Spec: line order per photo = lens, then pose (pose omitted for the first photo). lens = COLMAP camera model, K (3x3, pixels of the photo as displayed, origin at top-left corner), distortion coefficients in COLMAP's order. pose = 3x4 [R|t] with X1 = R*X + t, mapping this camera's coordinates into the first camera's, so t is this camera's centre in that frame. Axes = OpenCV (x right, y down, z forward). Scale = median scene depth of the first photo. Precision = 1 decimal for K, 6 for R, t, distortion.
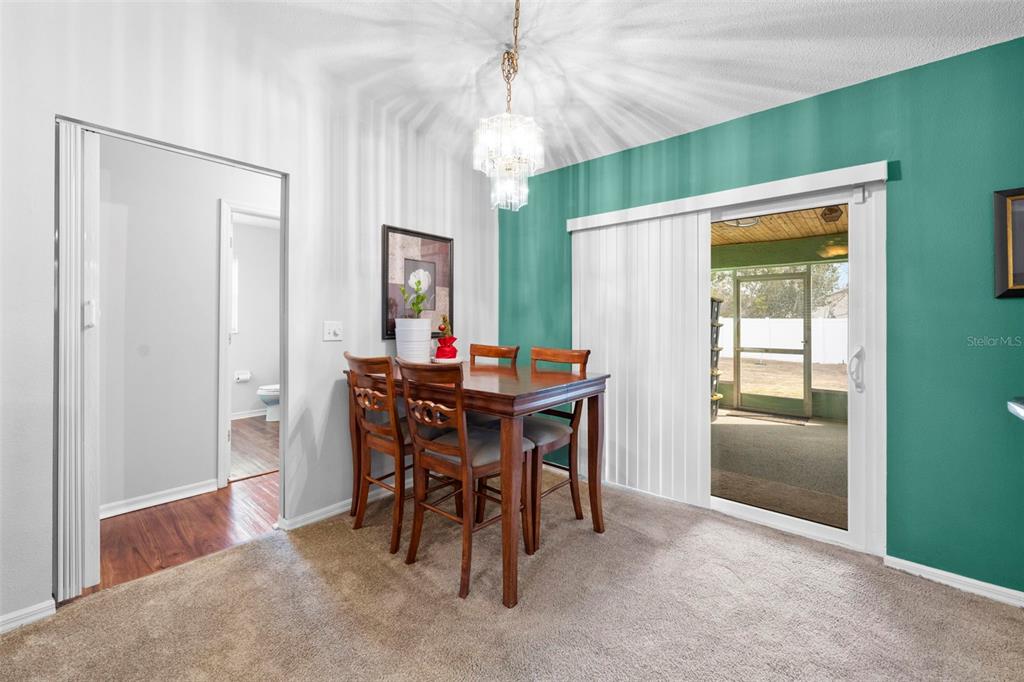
lens RADIAL K [[416.7, 0, 509.7], [0, 416.7, 319.4], [0, 0, 1]] dist [0.000581, 0.000055]
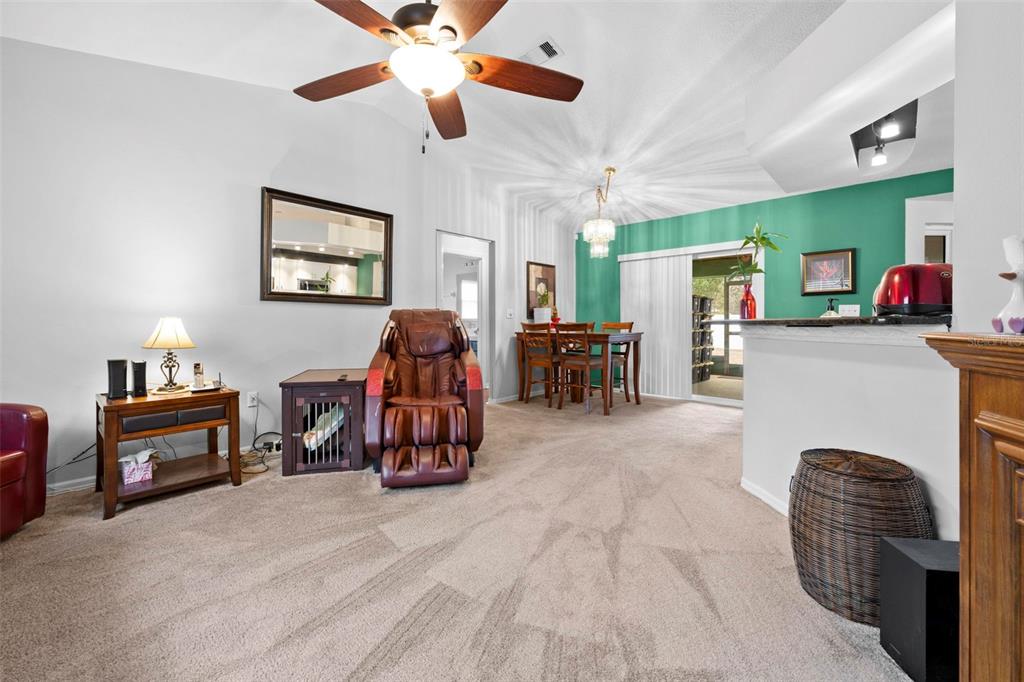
lens RADIAL K [[413.8, 0, 511.5], [0, 413.8, 325.0], [0, 0, 1]] dist [0.000712, 0.000073]
pose [[0.999374, -0.004009, -0.035147, -0.308992], [0.004401, 0.999929, 0.011074, 0.056990], [0.035100, -0.011221, 0.999321, -0.981485]]
